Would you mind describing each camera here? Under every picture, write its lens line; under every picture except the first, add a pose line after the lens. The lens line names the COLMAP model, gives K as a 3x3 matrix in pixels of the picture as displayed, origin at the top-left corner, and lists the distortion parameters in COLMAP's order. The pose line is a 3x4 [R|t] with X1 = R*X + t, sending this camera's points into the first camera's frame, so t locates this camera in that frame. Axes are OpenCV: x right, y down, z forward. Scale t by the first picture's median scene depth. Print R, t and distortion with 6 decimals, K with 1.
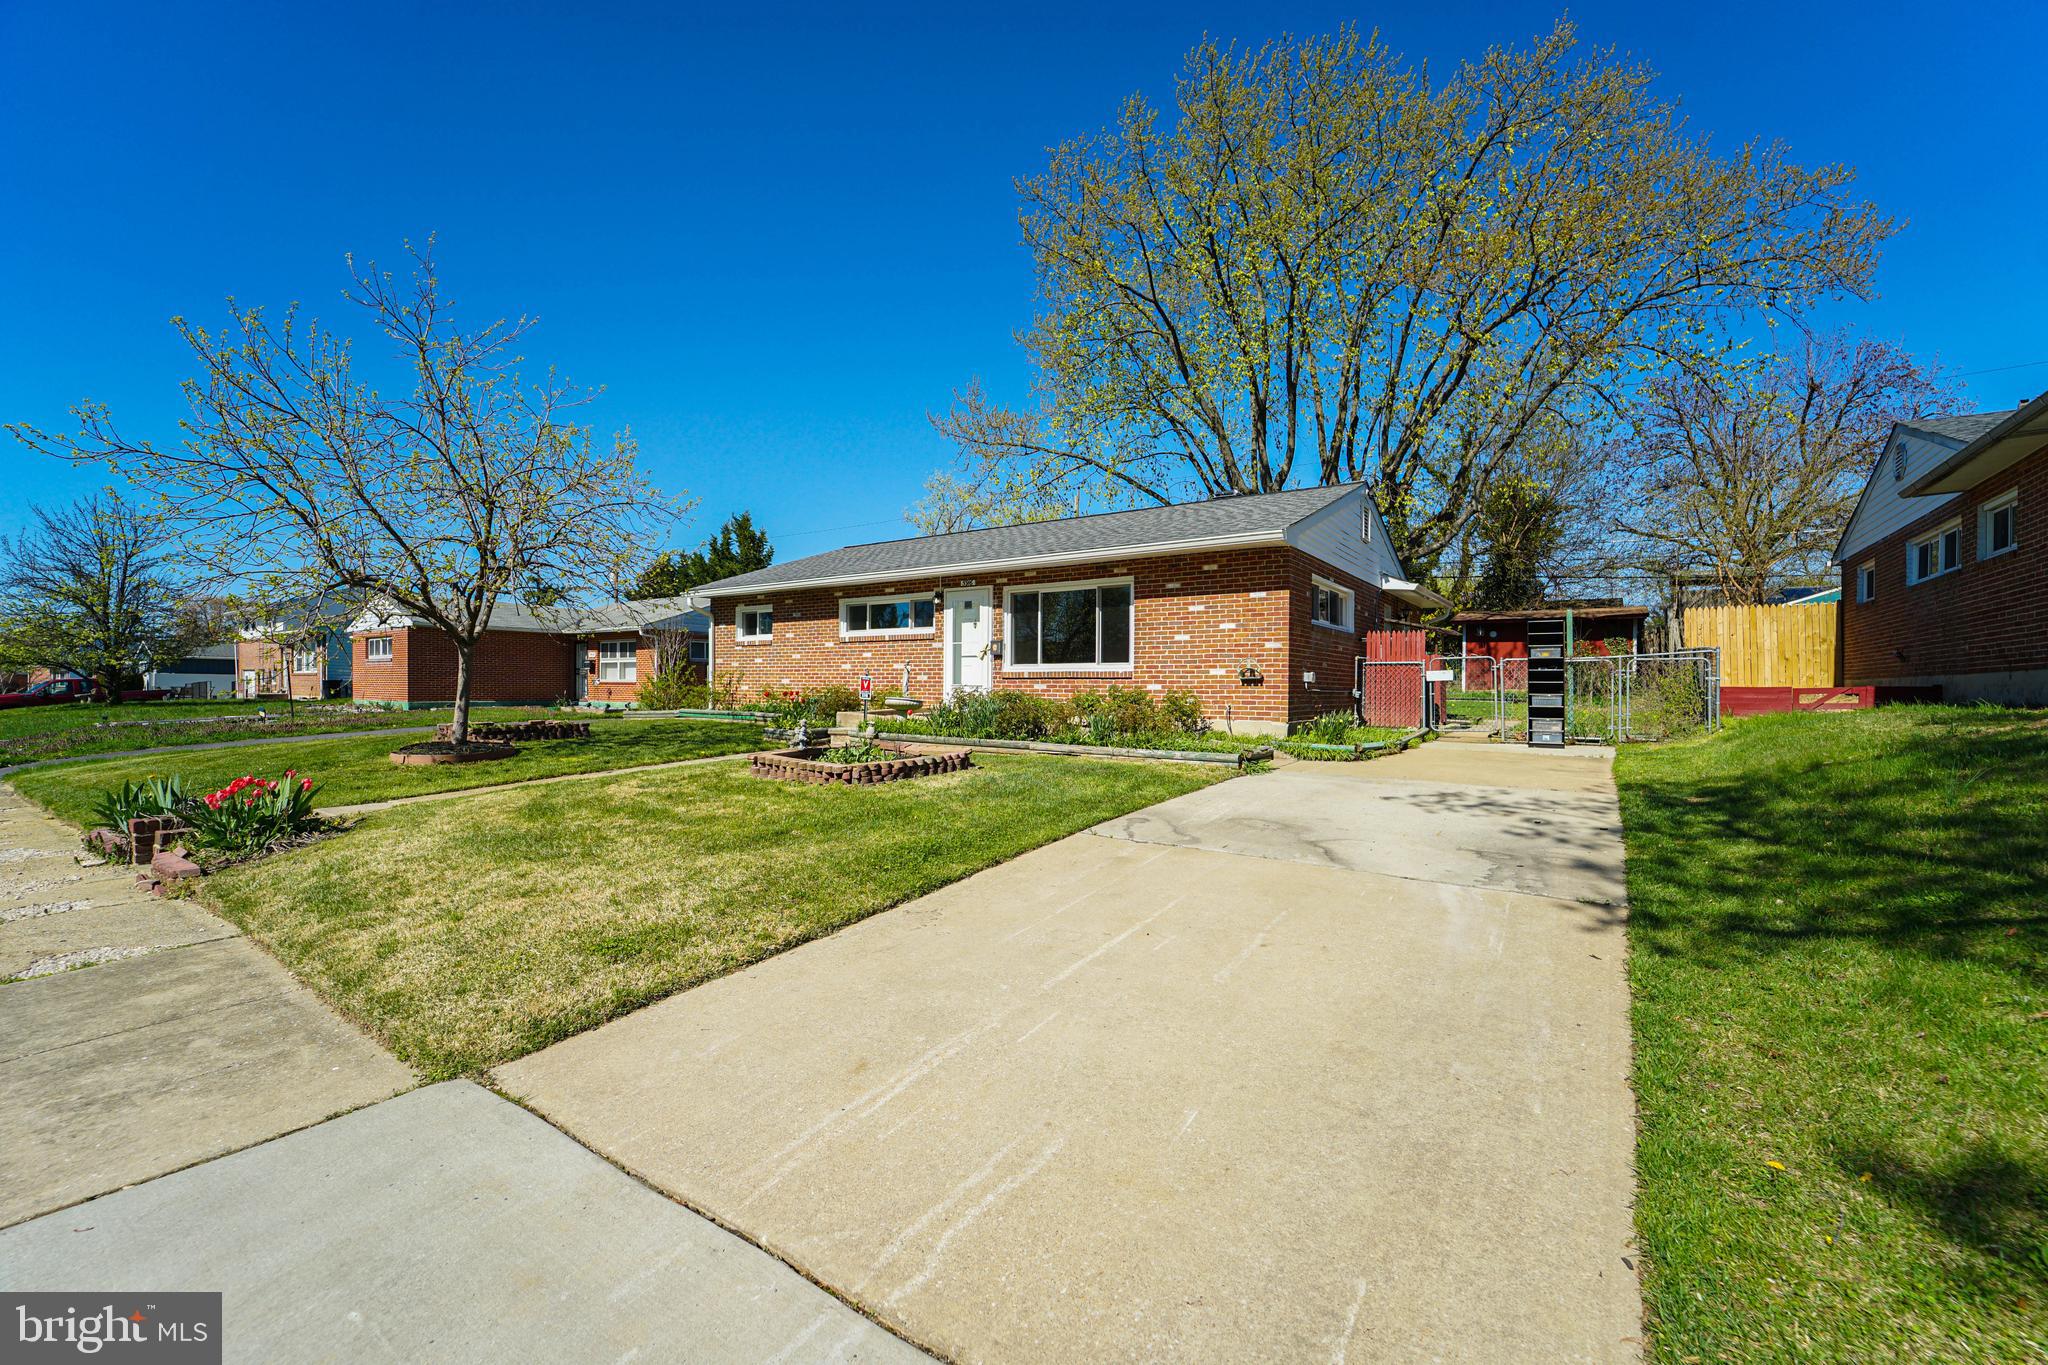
lens RADIAL K [[843.3, 0, 1037.8], [0, 843.3, 685.6], [0, 0, 1]] dist [0.026686, -0.011635]
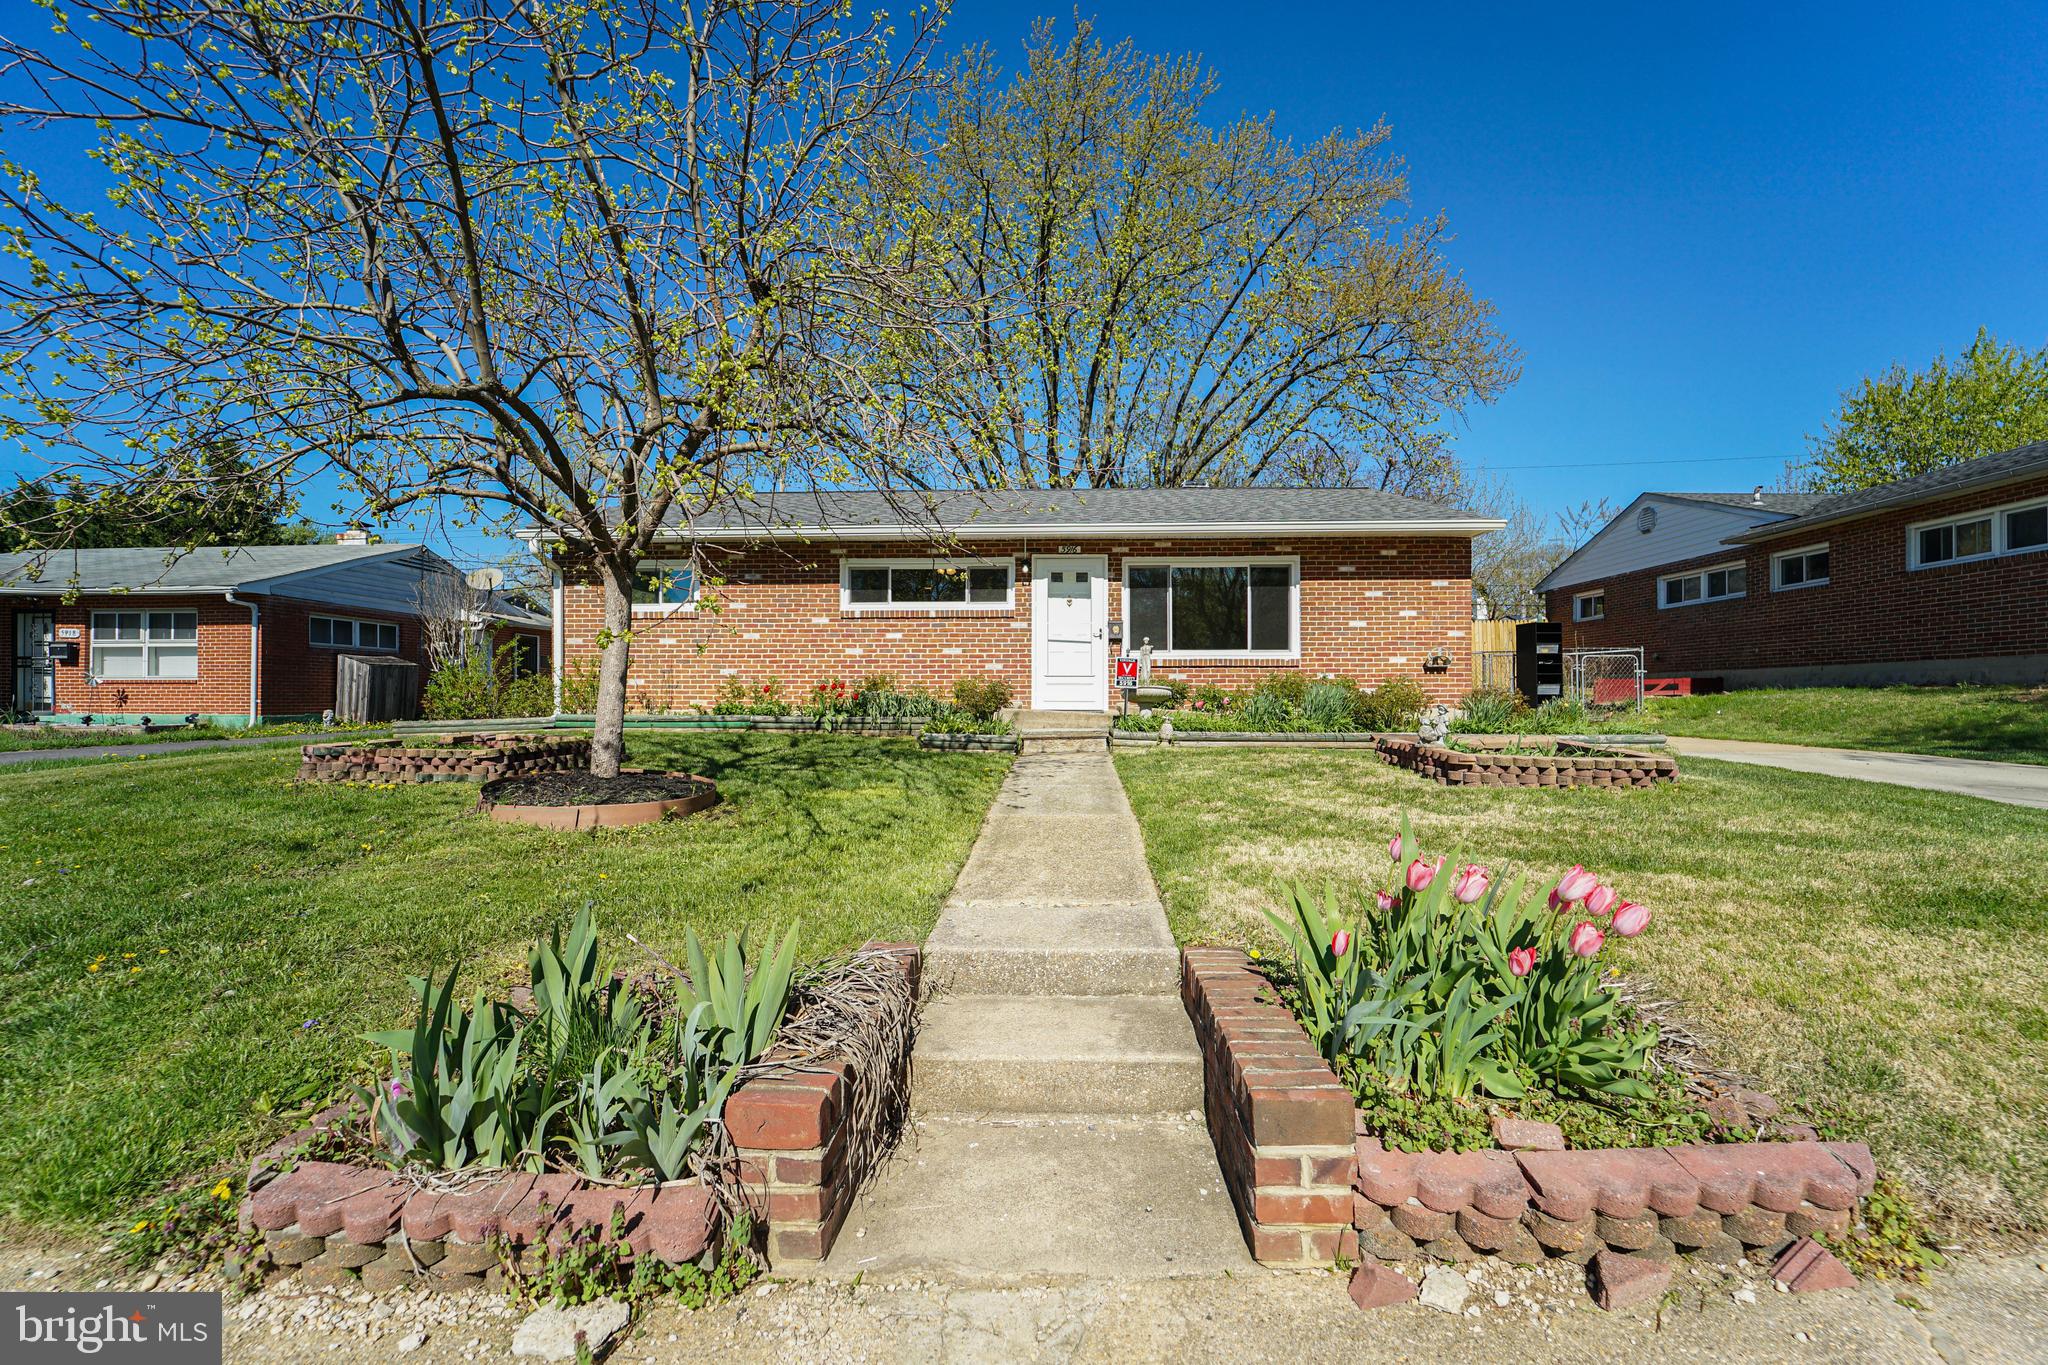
lens RADIAL K [[878.0, 0, 1038.2], [0, 878.0, 693.7], [0, 0, 1]] dist [-0.019159, -0.000315]
pose [[0.838849, -0.005654, 0.544334, -0.581301], [0.006072, 0.999981, 0.001030, 0.016339], [-0.544330, 0.002441, 0.838868, 0.318101]]
